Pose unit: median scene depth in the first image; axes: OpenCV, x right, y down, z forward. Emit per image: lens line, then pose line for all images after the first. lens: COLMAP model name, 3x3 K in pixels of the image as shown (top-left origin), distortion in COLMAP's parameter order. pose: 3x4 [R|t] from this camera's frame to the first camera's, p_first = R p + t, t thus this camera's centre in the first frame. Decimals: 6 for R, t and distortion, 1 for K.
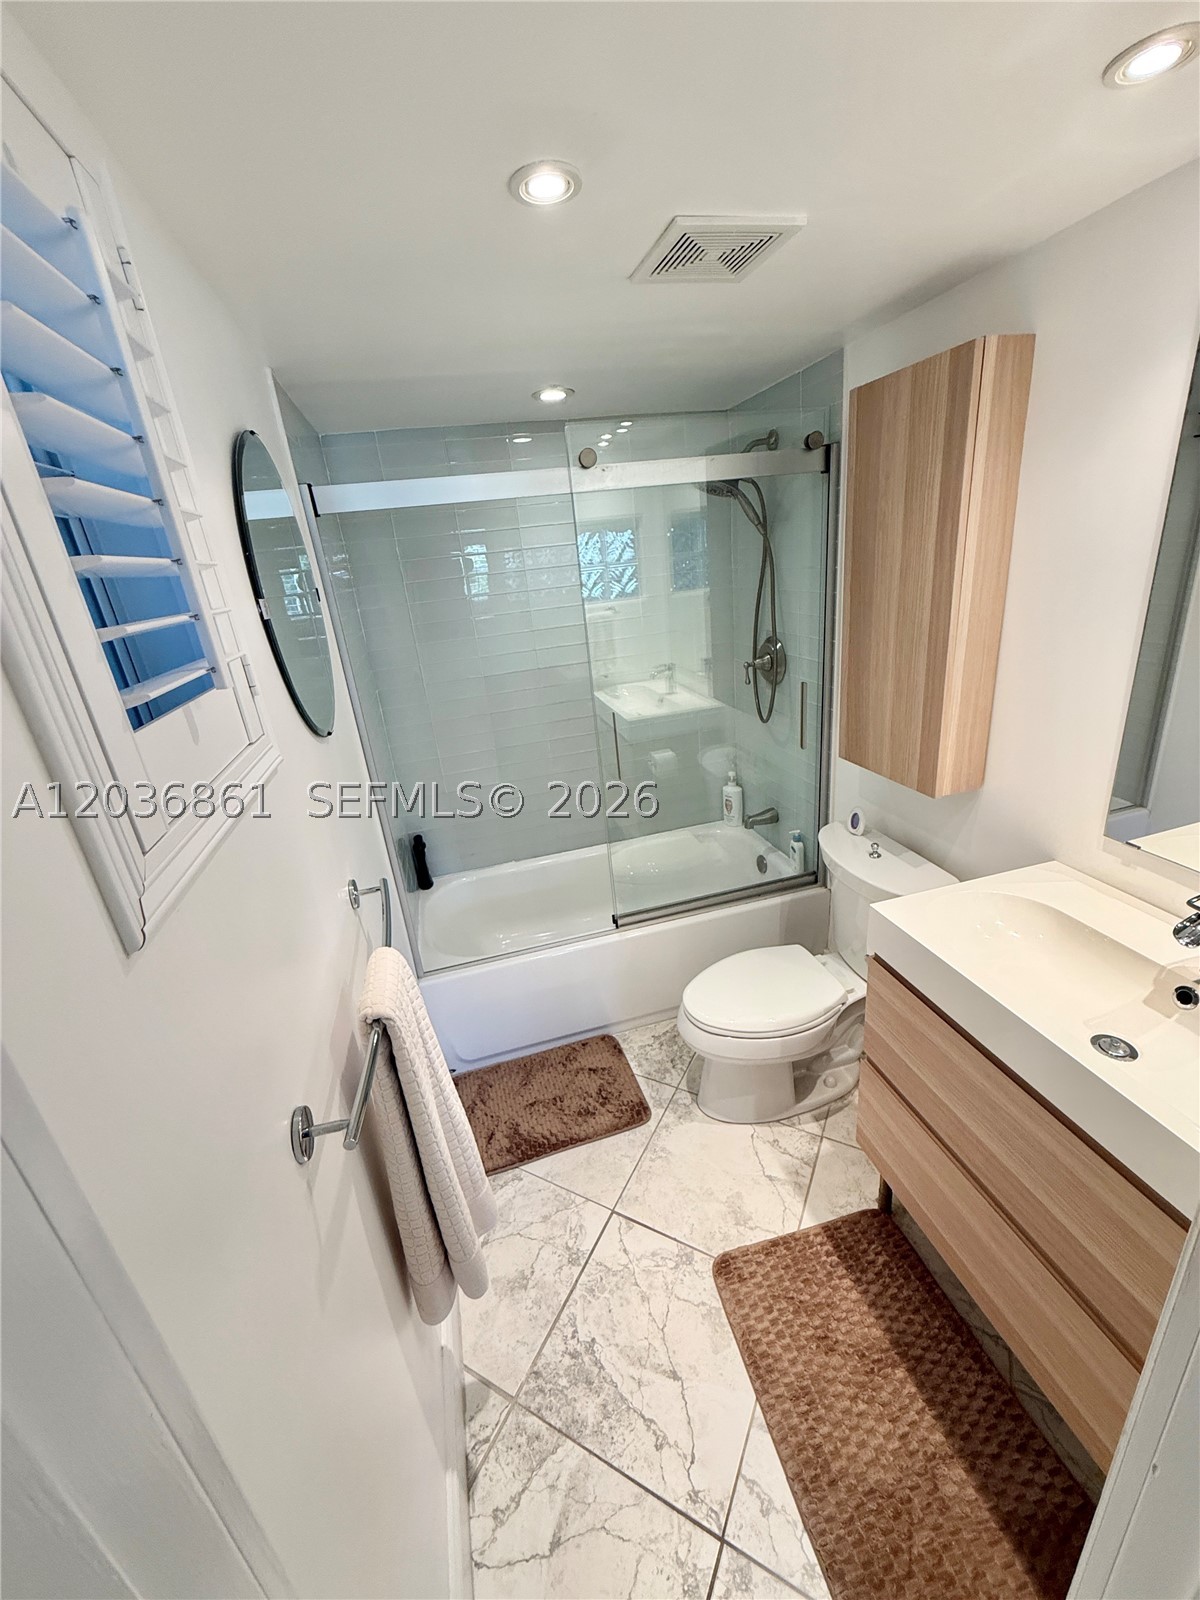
lens RADIAL K [[640.0, 0, 599.5], [0, 640.0, 797.7], [0, 0, 1]] dist [0.000550, -0.000367]
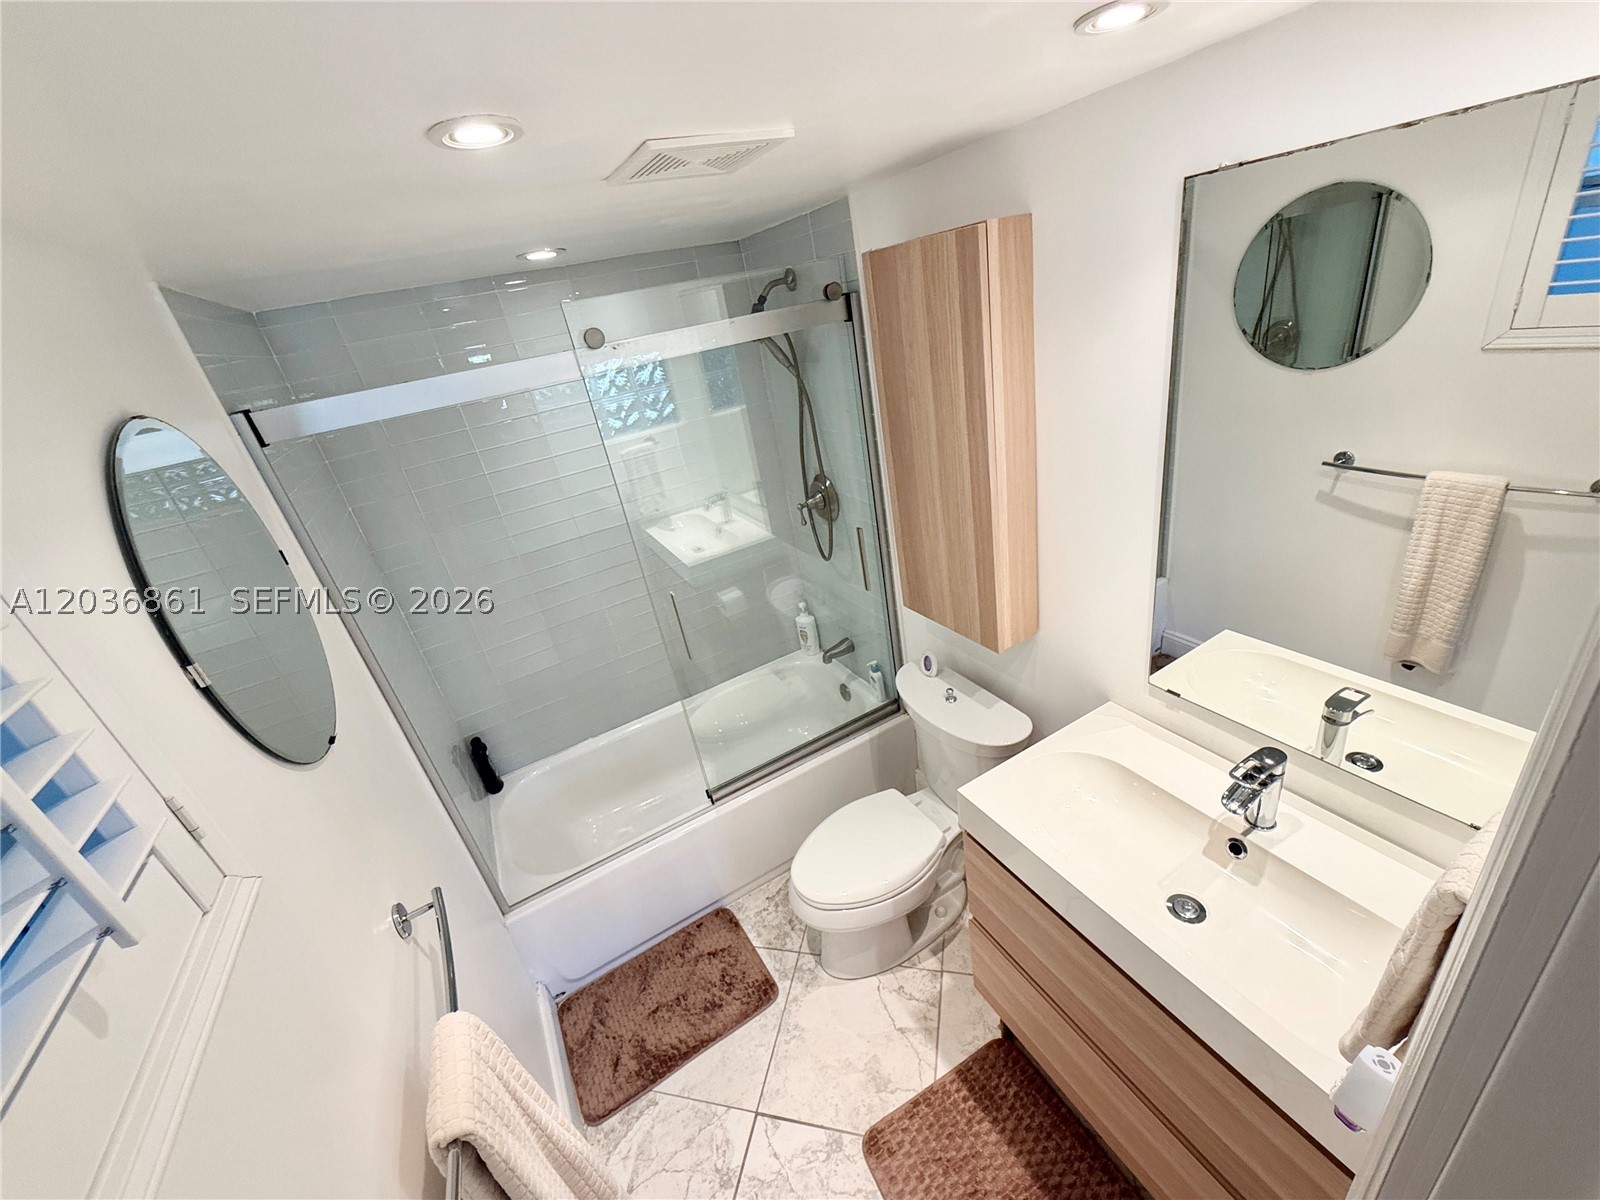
lens RADIAL K [[640.0, 0, 803.9], [0, 640.0, 600.3], [0, 0, 1]] dist [0.000550, -0.000367]
pose [[0.966809, -0.166005, 0.194224, 0.030883], [0.155443, 0.985465, 0.068521, -0.186064], [-0.202776, -0.036056, 0.978561, 0.051856]]
